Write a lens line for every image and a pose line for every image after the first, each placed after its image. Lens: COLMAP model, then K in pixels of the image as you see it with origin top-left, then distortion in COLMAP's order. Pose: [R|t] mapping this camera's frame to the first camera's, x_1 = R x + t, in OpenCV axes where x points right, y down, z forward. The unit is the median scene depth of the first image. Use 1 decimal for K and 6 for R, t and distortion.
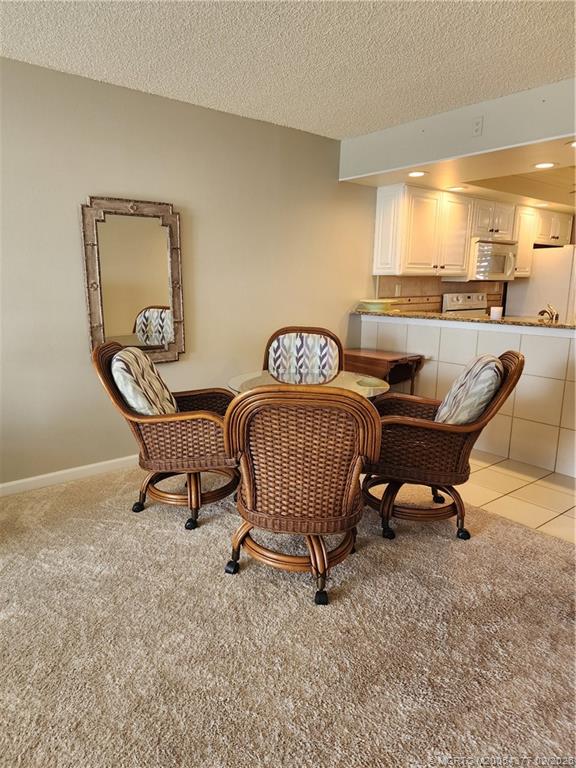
lens RADIAL K [[511.1, 0, 288.0], [0, 511.1, 384.0], [0, 0, 1]] dist [0.061855, -0.048111]
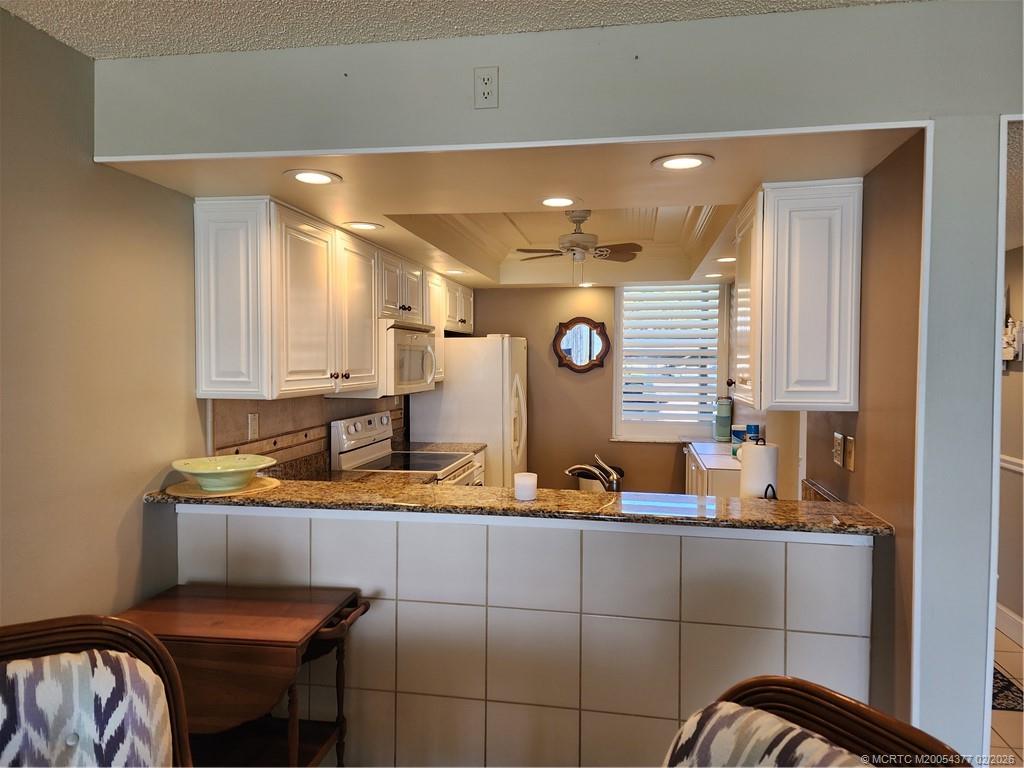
lens RADIAL K [[681.4, 0, 515.1], [0, 681.4, 387.0], [0, 0, 1]] dist [0.061855, -0.048111]
pose [[0.760257, -0.031724, 0.648848, -0.000777], [0.132426, 0.985402, -0.106985, -0.129577], [-0.635982, 0.167261, 0.753360, 0.421912]]
